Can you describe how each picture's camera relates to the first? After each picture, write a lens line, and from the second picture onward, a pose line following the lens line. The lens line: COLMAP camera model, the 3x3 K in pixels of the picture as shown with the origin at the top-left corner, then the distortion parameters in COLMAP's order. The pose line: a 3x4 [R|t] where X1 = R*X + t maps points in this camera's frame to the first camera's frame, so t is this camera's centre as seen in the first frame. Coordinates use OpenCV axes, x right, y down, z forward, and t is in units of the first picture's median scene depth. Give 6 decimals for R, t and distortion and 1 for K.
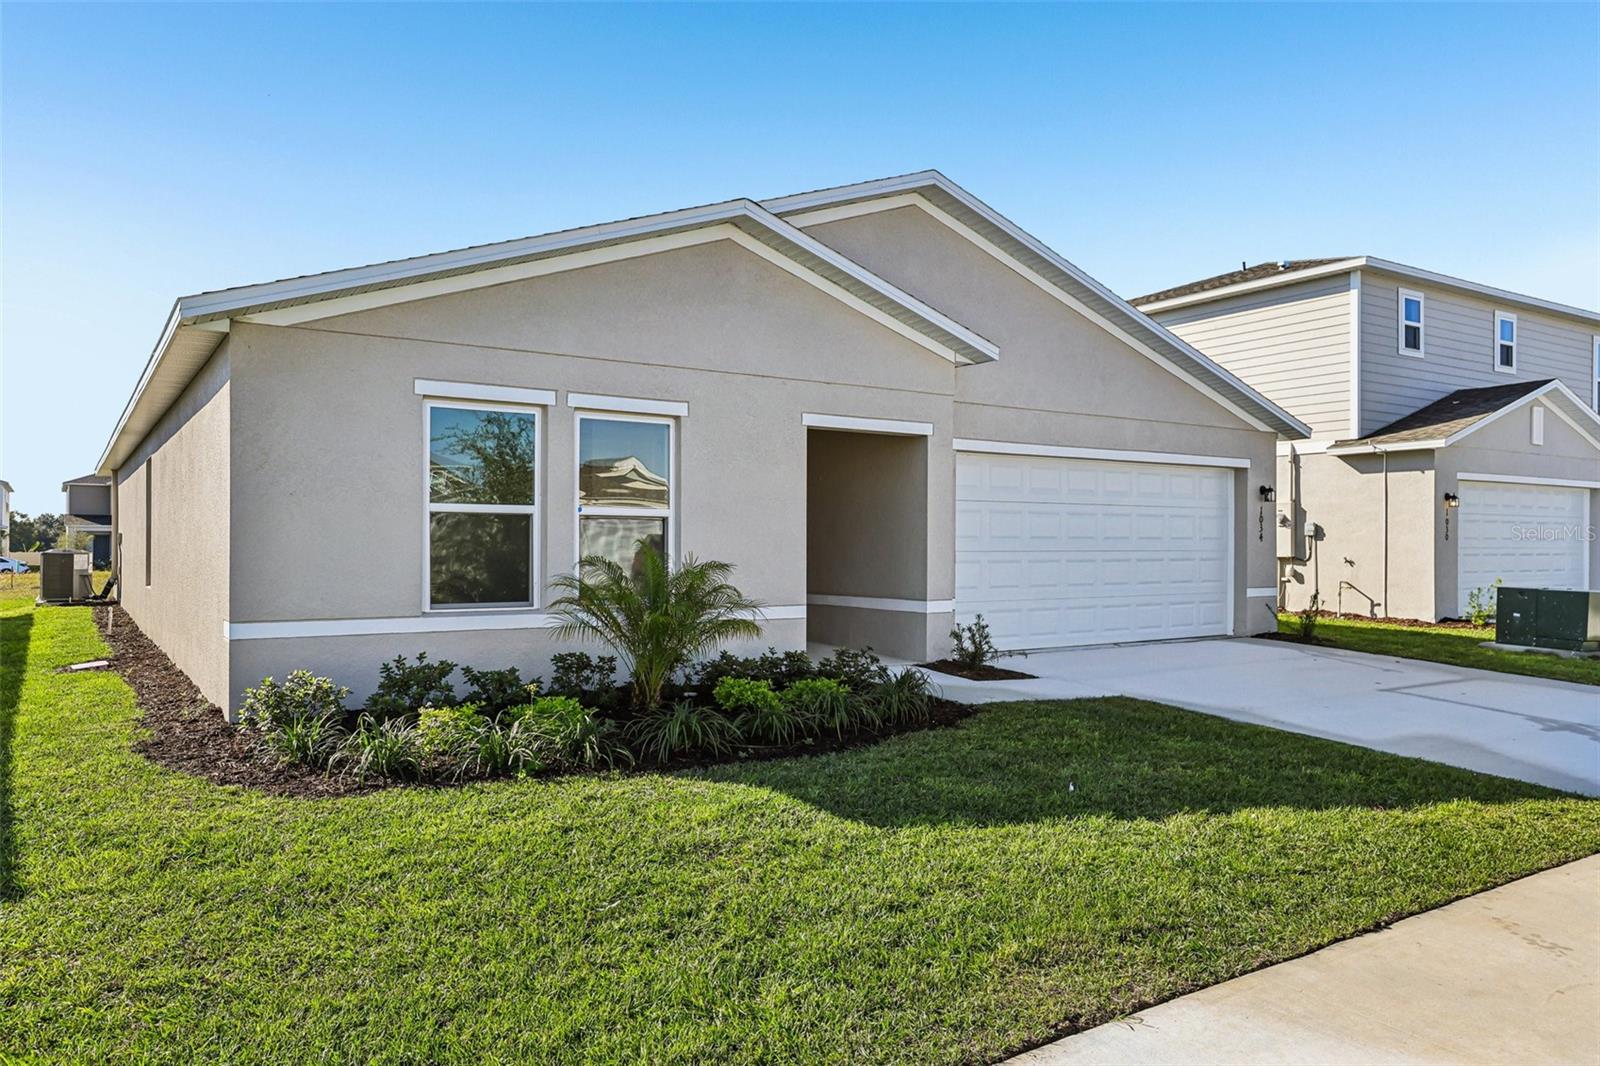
lens RADIAL K [[1113.8, 0, 800.4], [0, 1113.8, 543.4], [0, 0, 1]] dist [0.000727, 0.000084]
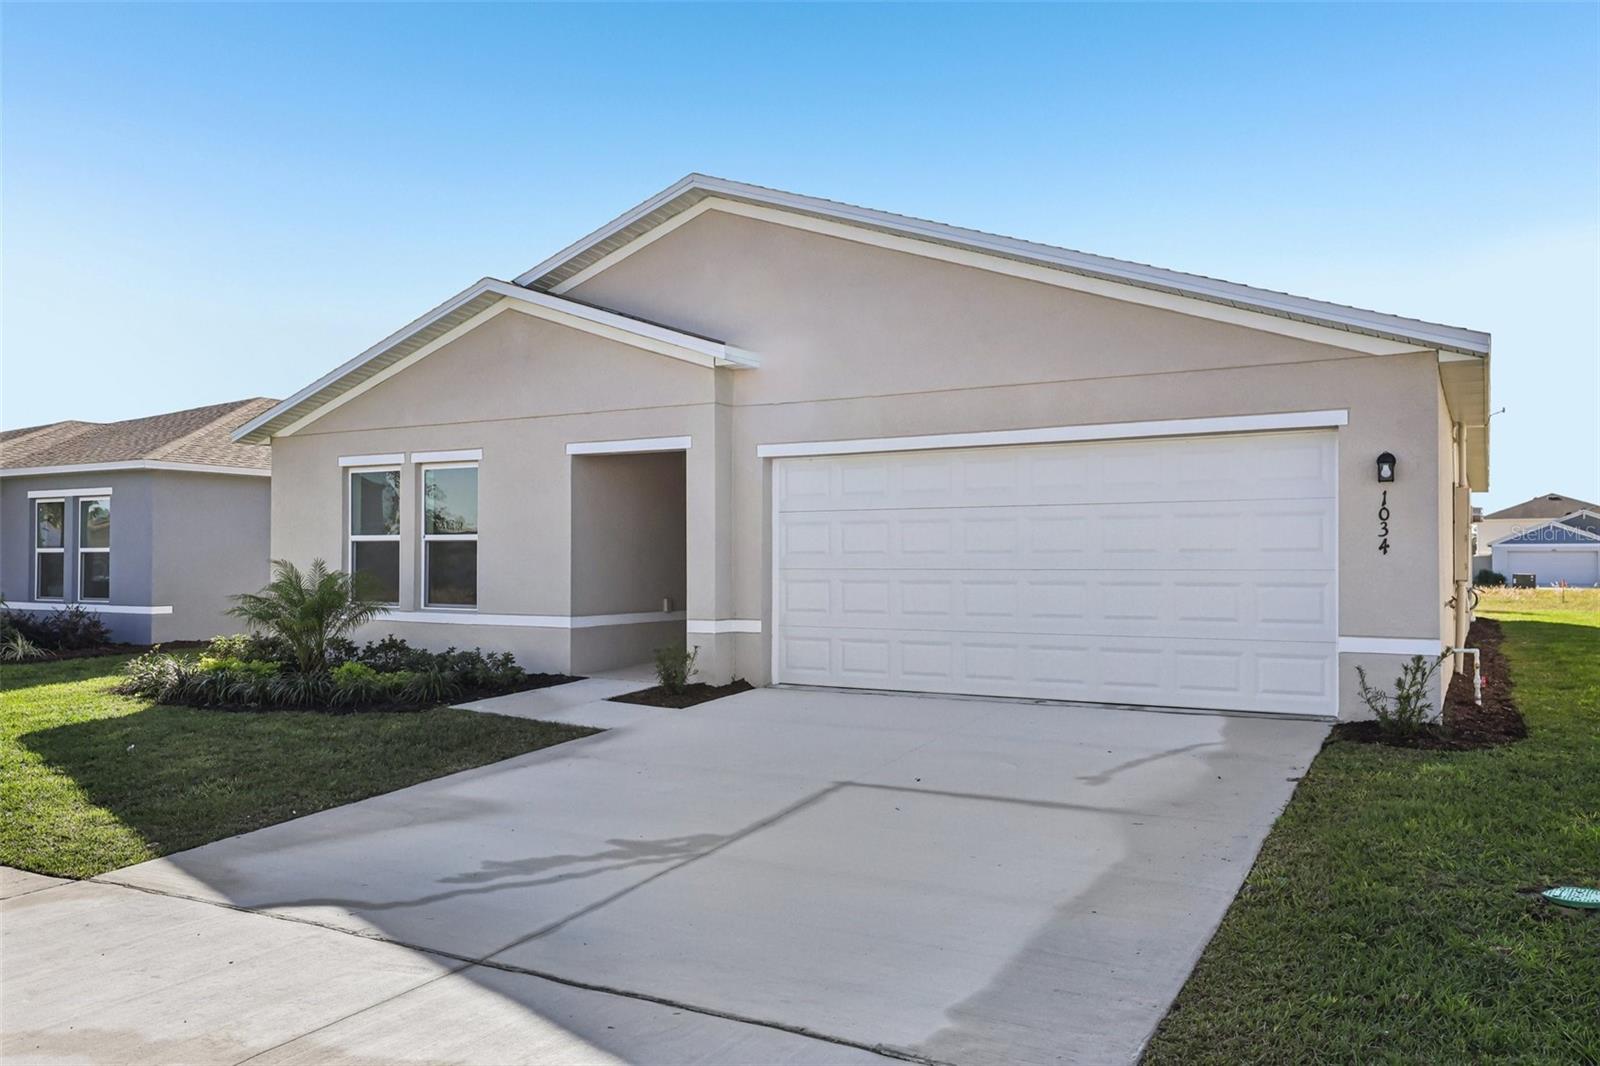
lens RADIAL K [[1178.4, 0, 800.0], [0, 1178.4, 533.0], [0, 0, 1]] dist [-0.002818, -0.000432]
pose [[0.445497, -0.021113, -0.895034, 1.109642], [0.005399, 0.999767, -0.020895, -0.002307], [0.895267, 0.004476, 0.445507, 0.659272]]
